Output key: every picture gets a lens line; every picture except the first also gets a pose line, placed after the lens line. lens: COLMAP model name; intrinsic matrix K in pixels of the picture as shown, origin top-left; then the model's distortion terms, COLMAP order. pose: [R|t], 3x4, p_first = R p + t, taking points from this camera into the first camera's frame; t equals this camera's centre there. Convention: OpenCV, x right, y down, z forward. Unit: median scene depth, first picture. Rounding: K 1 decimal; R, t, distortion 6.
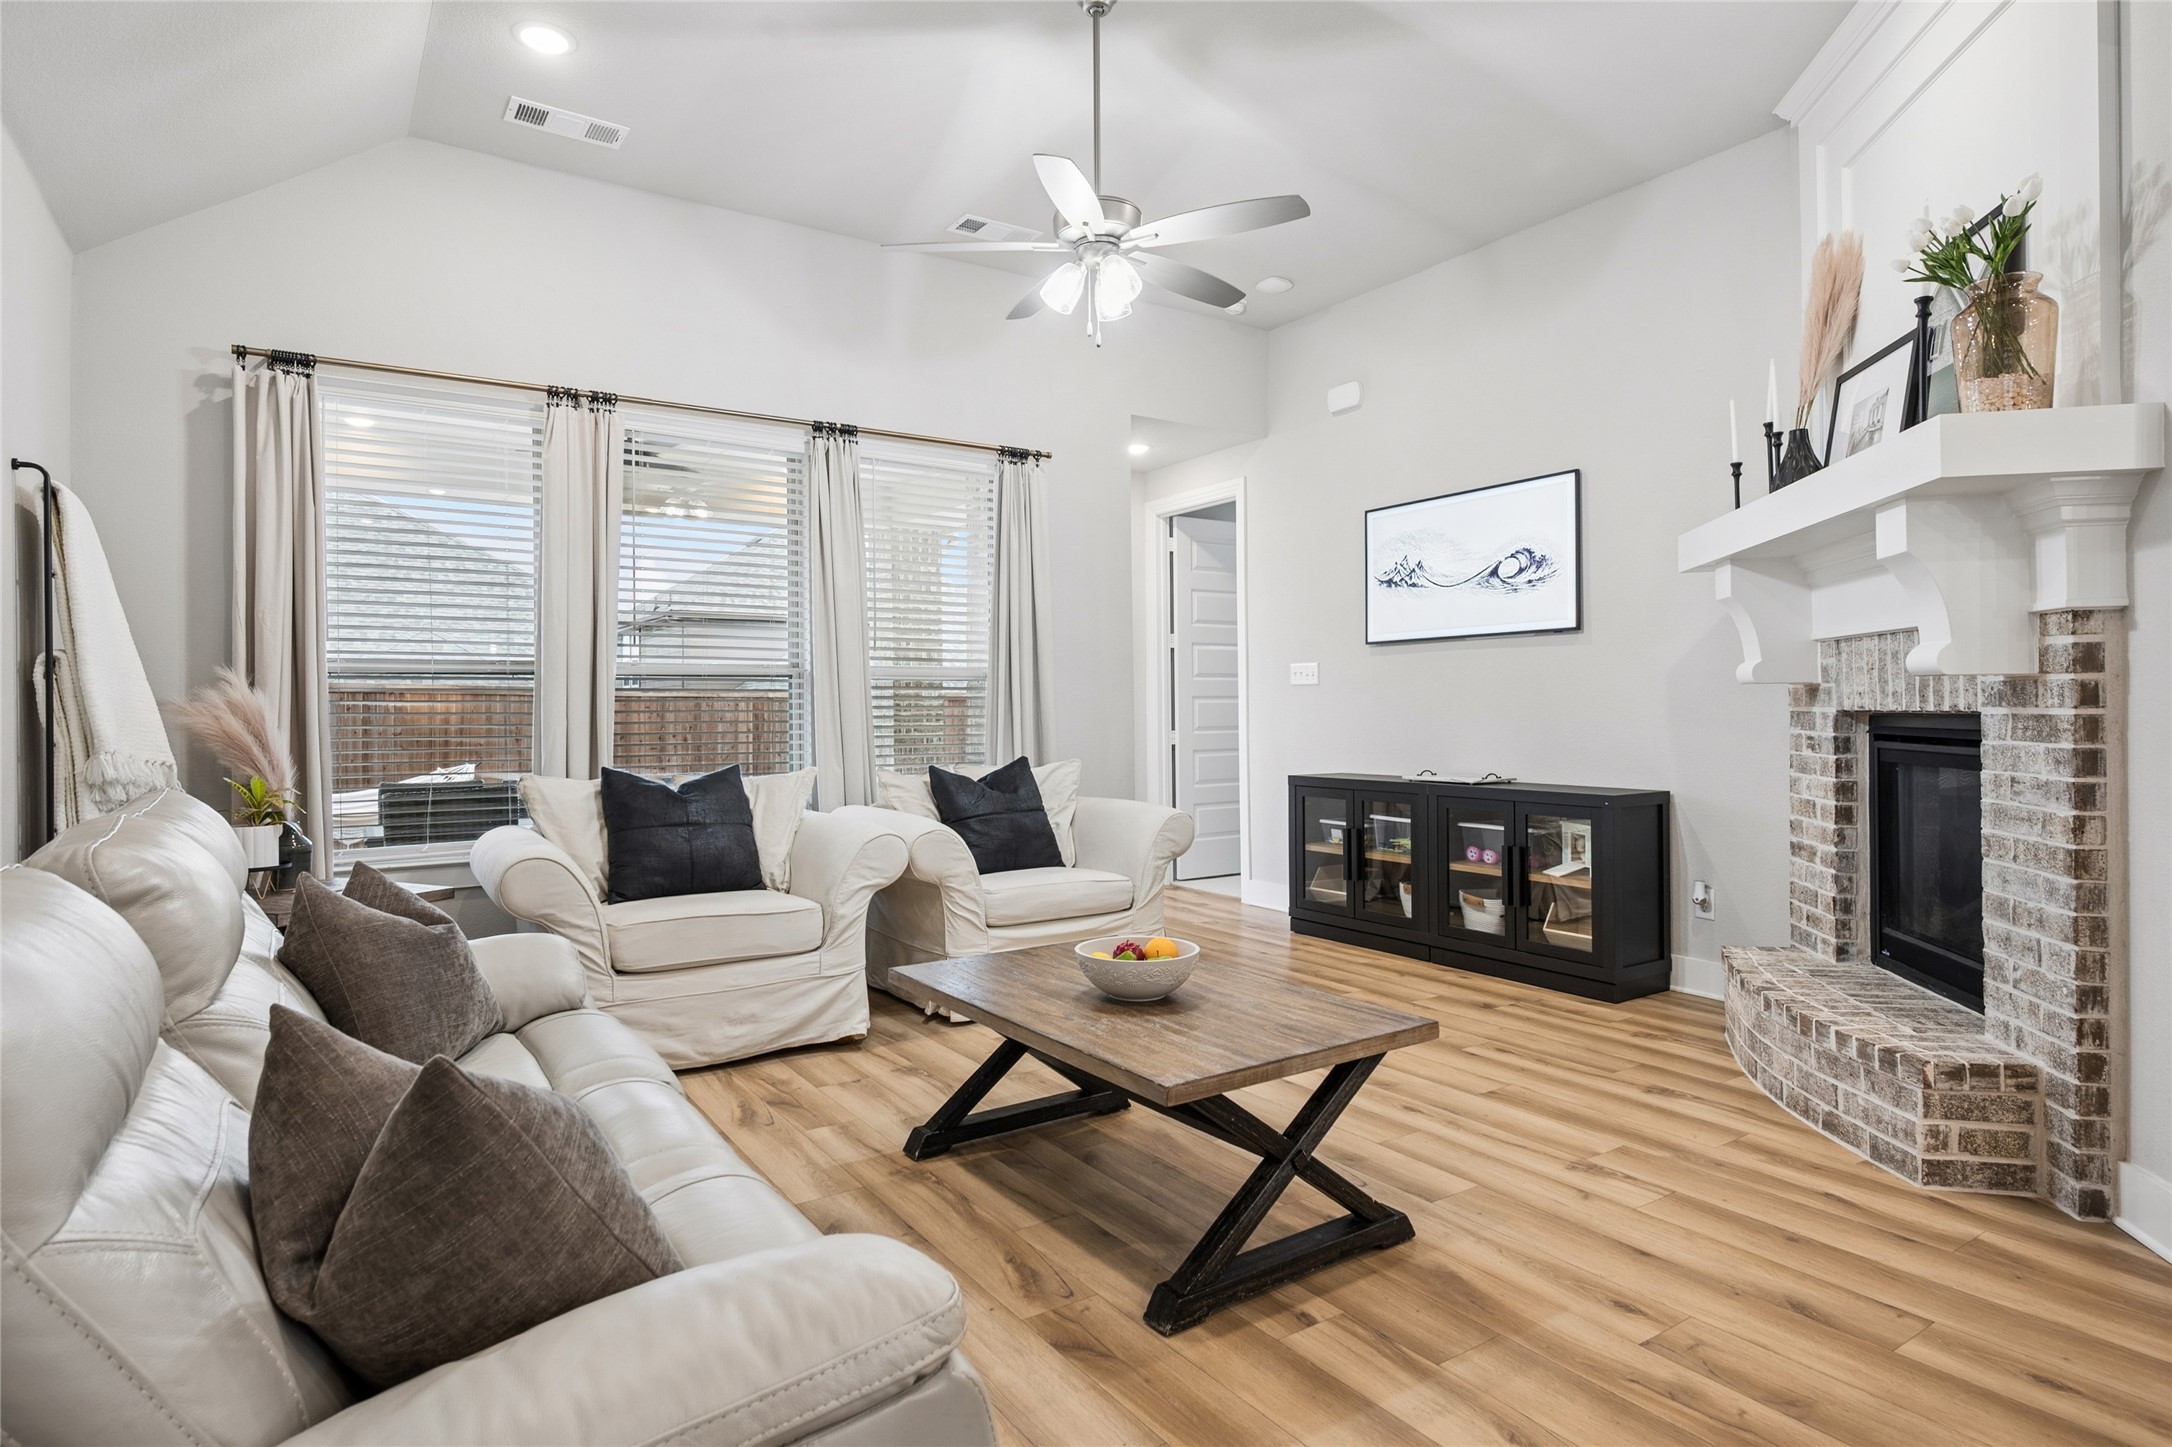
lens RADIAL K [[1134.7, 0, 1074.2], [0, 1134.7, 711.4], [0, 0, 1]] dist [-0.003746, 0.000586]
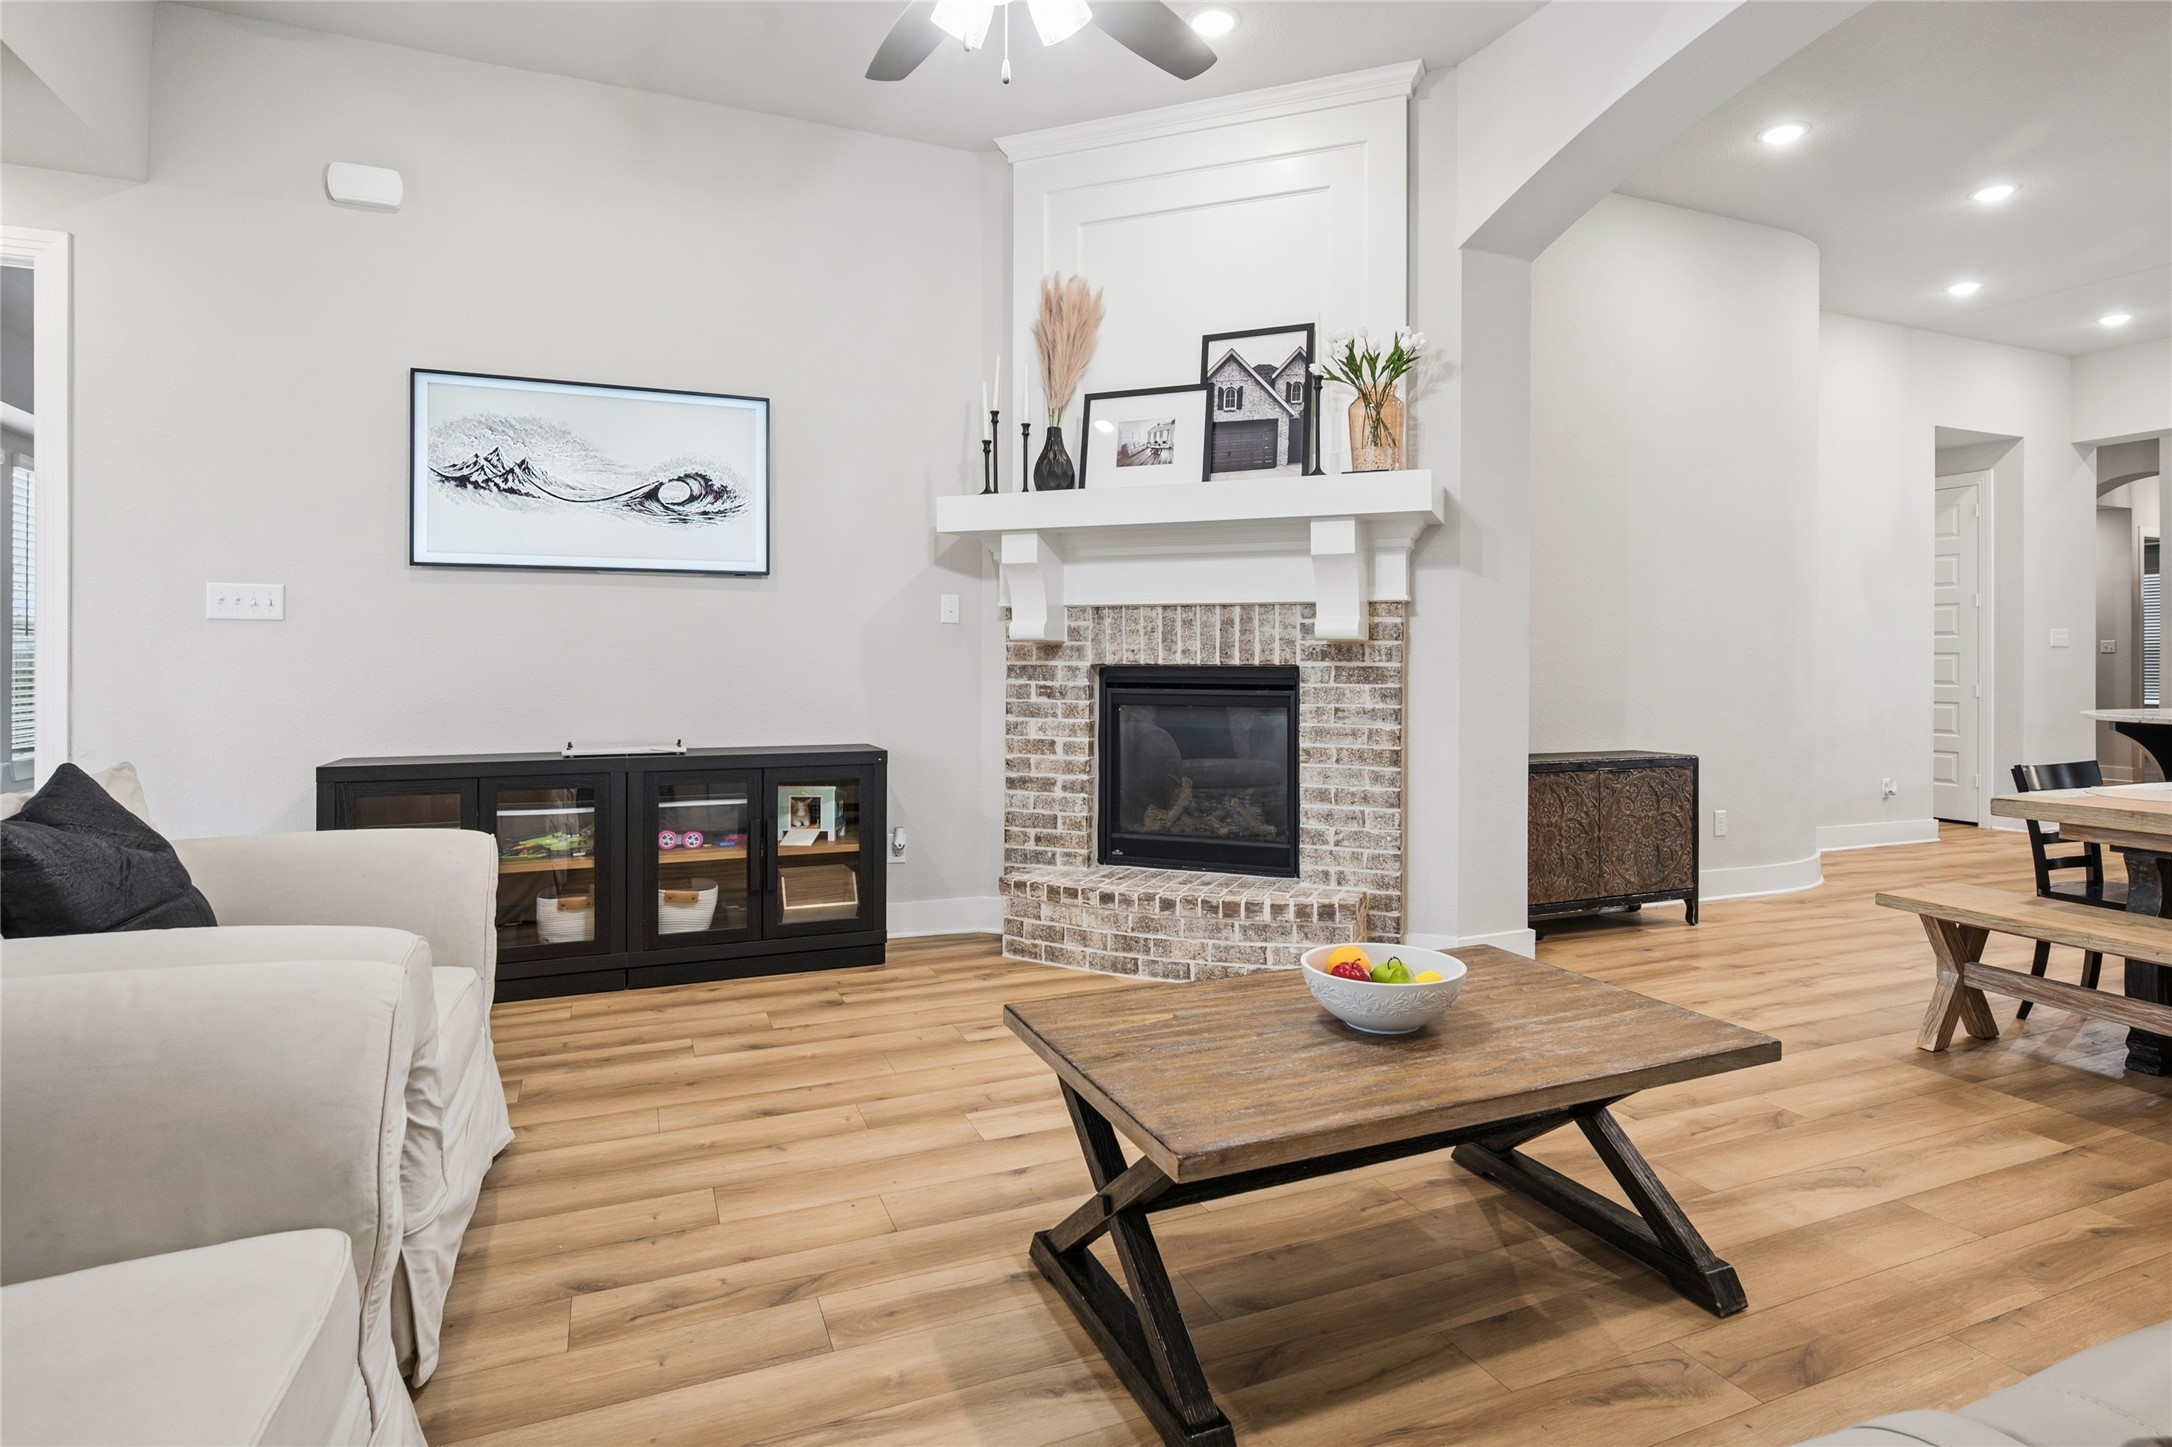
lens RADIAL K [[1134.7, 0, 1110.1], [0, 1134.7, 662.4], [0, 0, 1]] dist [-0.003746, 0.000586]
pose [[0.186312, 0.007239, 0.982464, -0.676931], [-0.000859, 0.999974, -0.007206, 0.007946], [-0.982490, 0.000499, 0.186313, 0.945886]]
